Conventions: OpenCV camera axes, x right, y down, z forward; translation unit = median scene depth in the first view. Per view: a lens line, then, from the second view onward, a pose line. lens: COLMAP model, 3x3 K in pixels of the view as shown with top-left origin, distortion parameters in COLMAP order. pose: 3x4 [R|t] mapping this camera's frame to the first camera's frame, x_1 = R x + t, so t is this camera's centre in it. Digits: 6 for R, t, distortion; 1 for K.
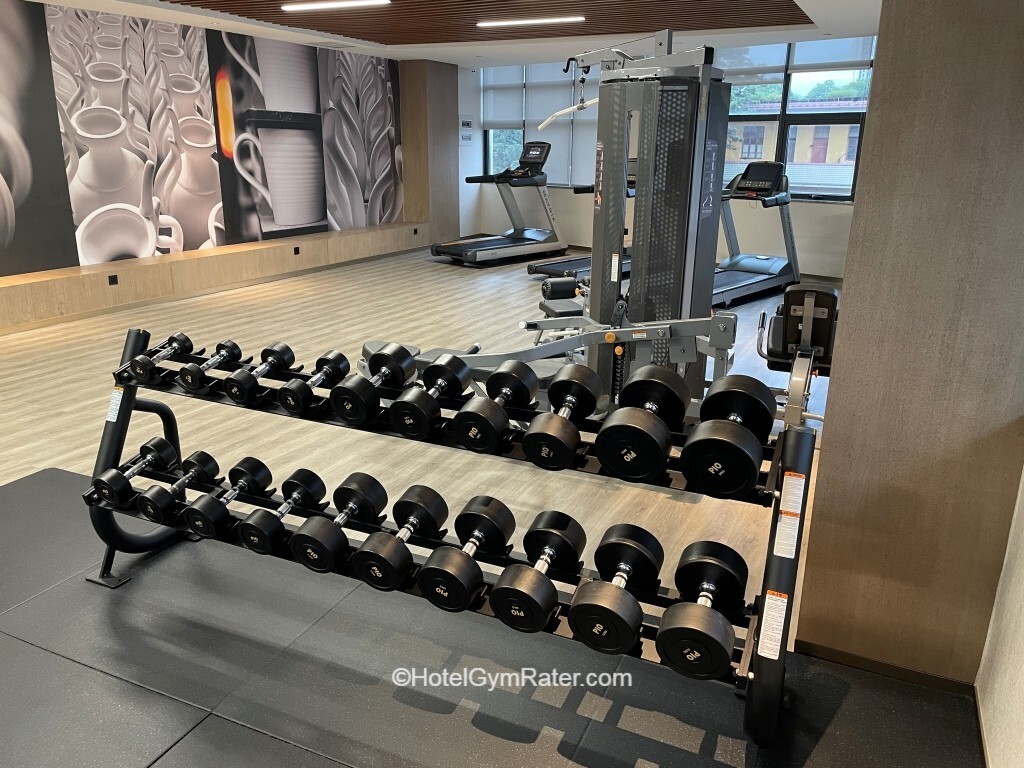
lens RADIAL K [[772.9, 0, 504.9], [0, 772.9, 384.9], [0, 0, 1]] dist [0.111547, -0.139396]
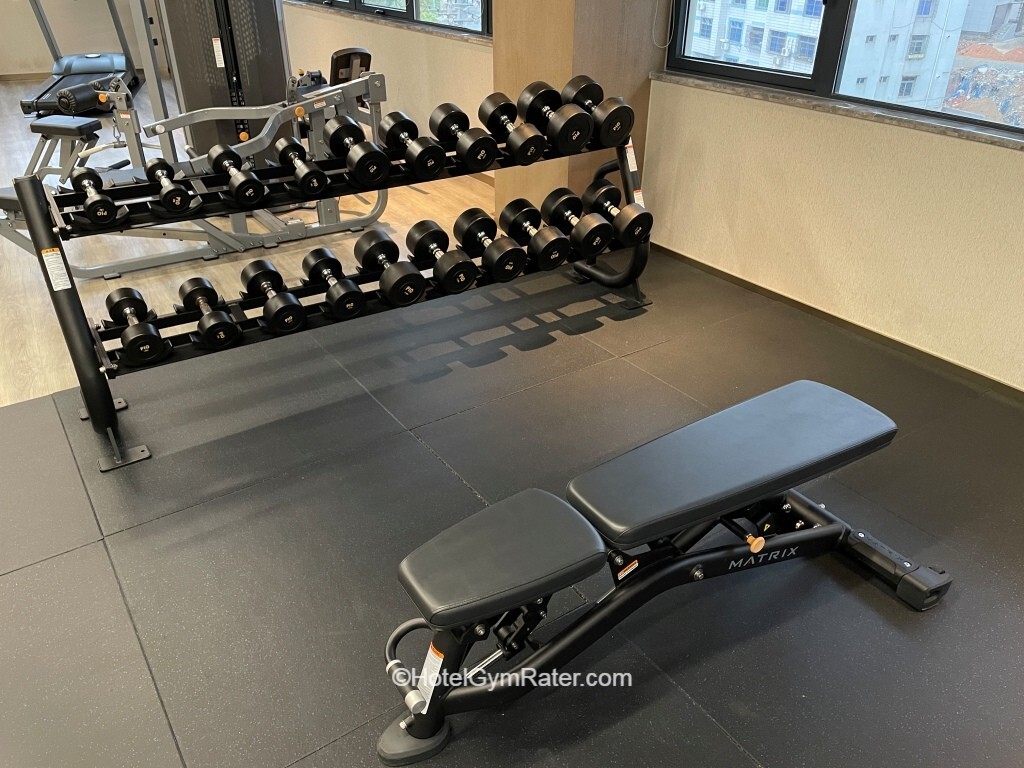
lens RADIAL K [[772.9, 0, 504.9], [0, 772.9, 384.9], [0, 0, 1]] dist [0.111547, -0.139396]
pose [[0.522093, -0.440031, 0.730610, -1.184175], [0.259274, 0.897975, 0.355554, -0.052880], [-0.812524, 0.003796, 0.582915, 0.155046]]
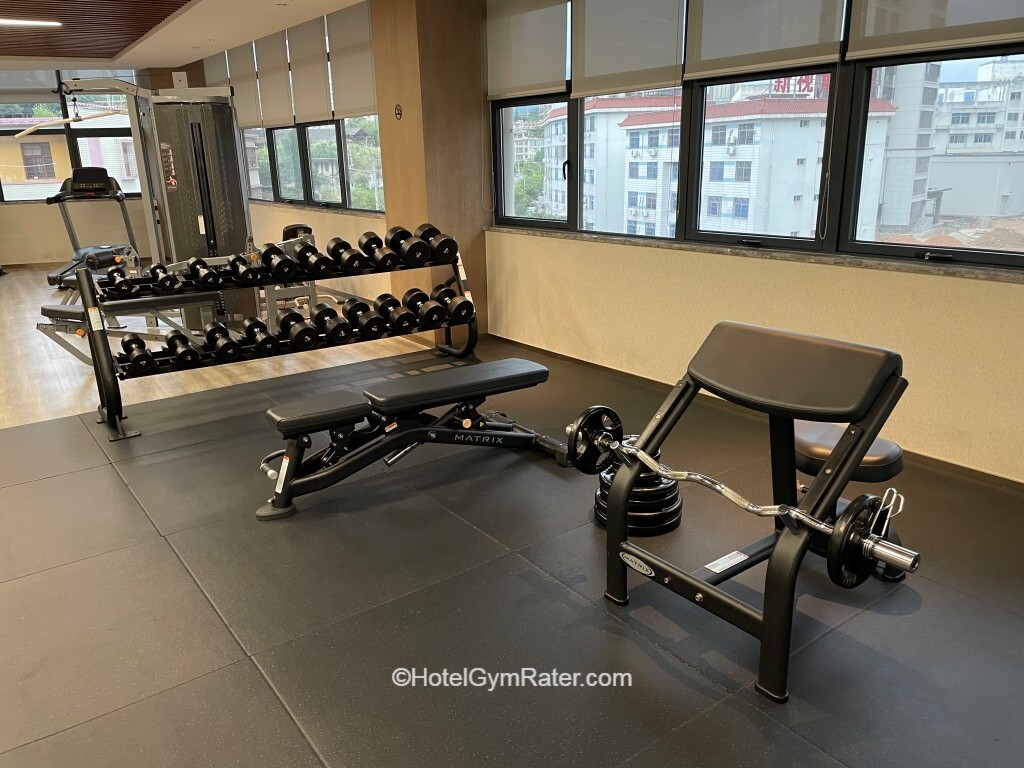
lens RADIAL K [[772.9, 0, 504.9], [0, 772.9, 384.9], [0, 0, 1]] dist [0.111547, -0.139396]
pose [[0.492593, -0.270539, 0.827140, -1.777124], [0.288007, 0.947573, 0.138411, 0.204066], [-0.821221, 0.170041, 0.544685, -0.538031]]
